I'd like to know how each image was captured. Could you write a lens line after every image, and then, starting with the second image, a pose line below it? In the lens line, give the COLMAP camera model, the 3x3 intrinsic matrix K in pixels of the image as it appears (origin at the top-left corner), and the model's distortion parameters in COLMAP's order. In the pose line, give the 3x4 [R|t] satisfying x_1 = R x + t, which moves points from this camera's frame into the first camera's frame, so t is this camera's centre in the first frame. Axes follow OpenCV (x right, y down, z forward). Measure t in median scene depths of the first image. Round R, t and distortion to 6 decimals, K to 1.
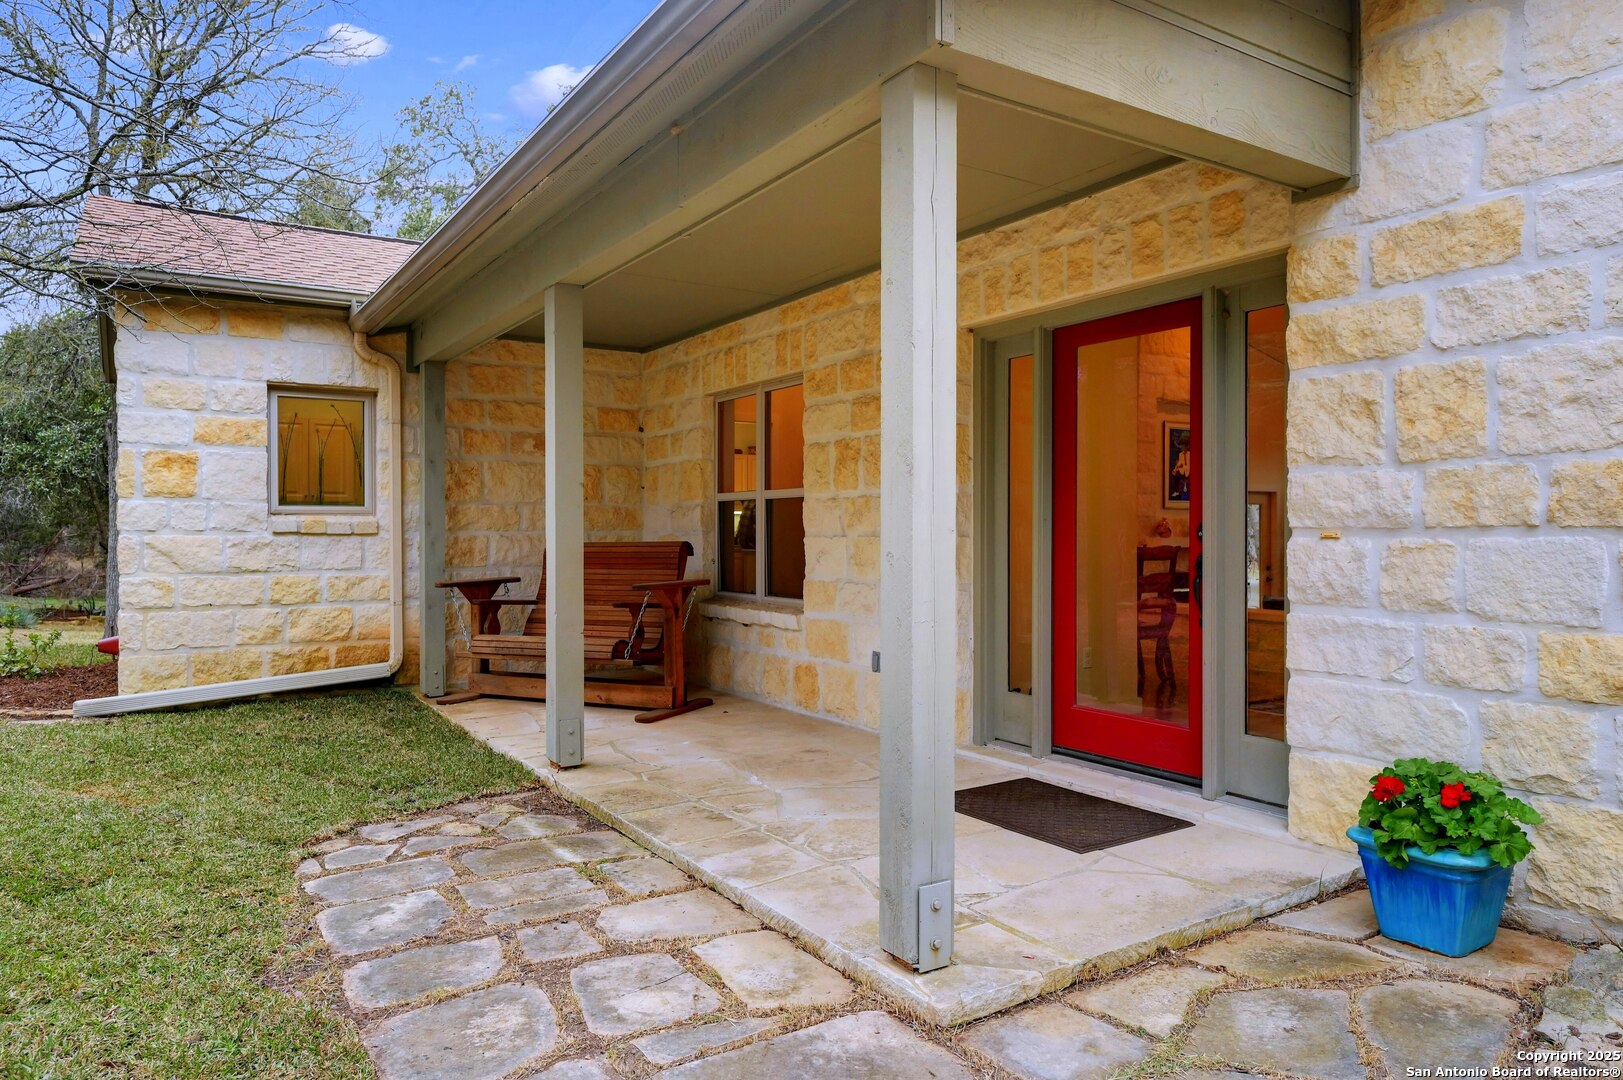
lens RADIAL K [[1062.5, 0, 813.9], [0, 1062.5, 535.9], [0, 0, 1]] dist [0.000049, 0.000769]
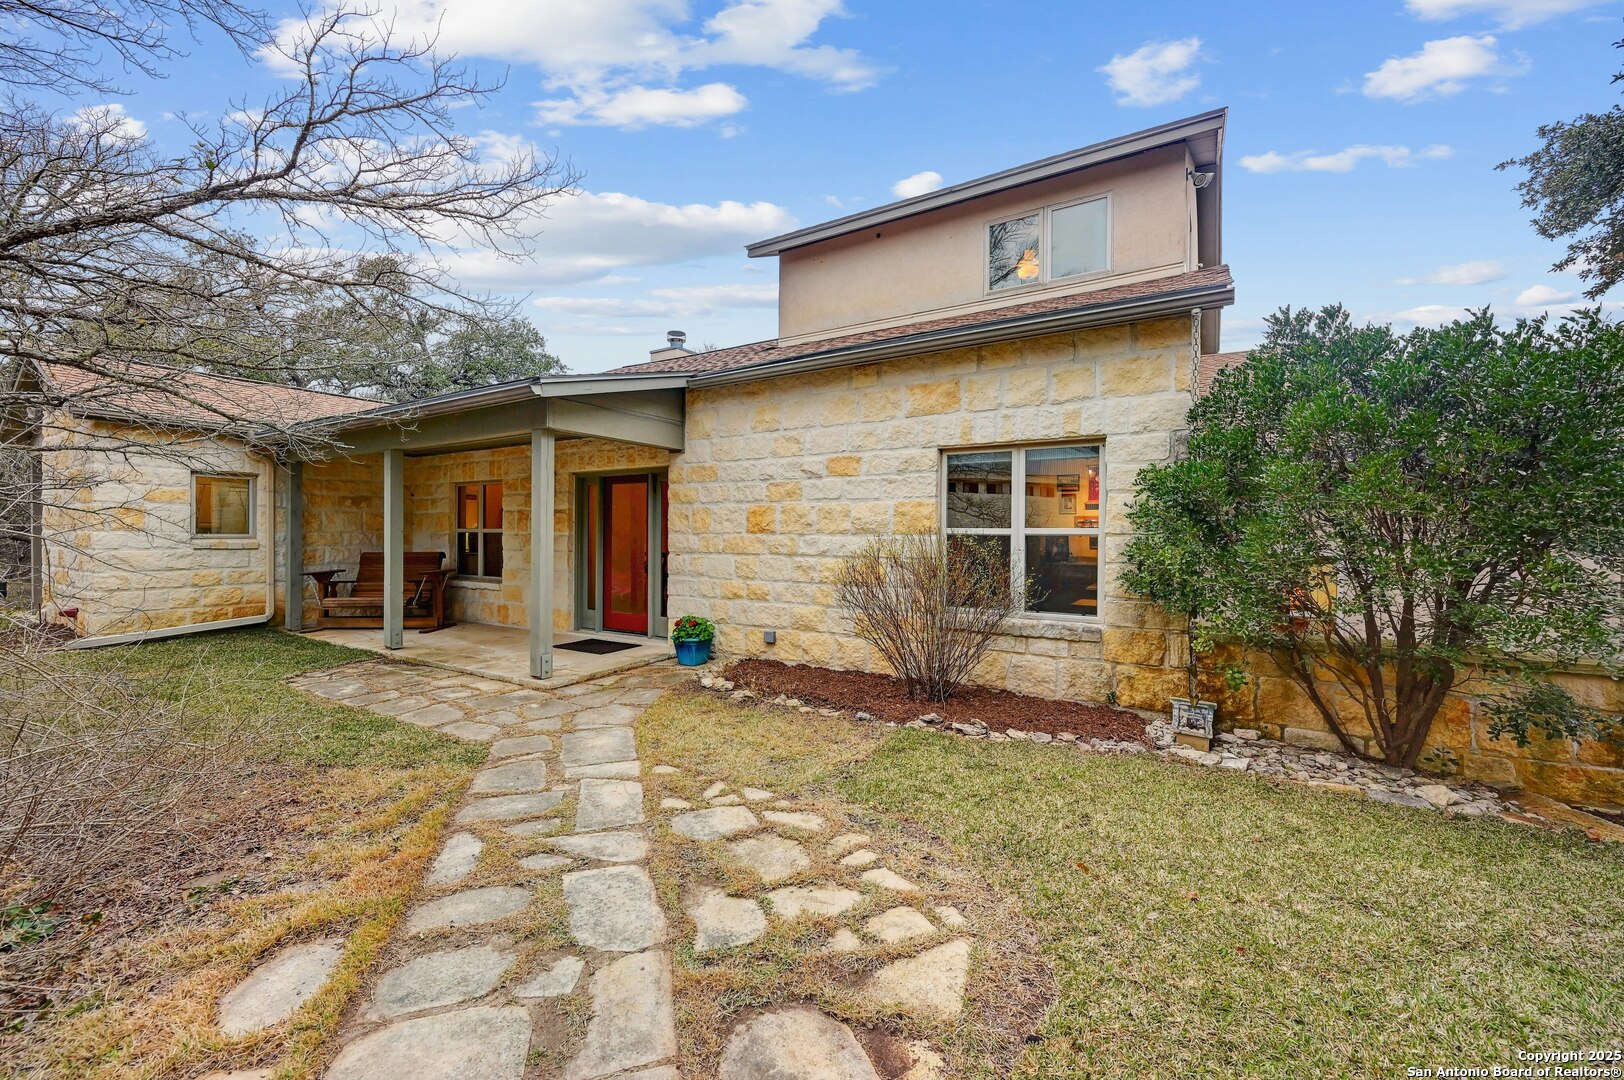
lens RADIAL K [[651.9, 0, 808.5], [0, 651.9, 532.8], [0, 0, 1]] dist [0.001396, 0.000154]
pose [[0.905343, 0.004491, 0.424658, -0.008953], [-0.003434, 0.999989, -0.003256, -0.034110], [-0.424668, 0.001489, 0.905348, -0.573418]]
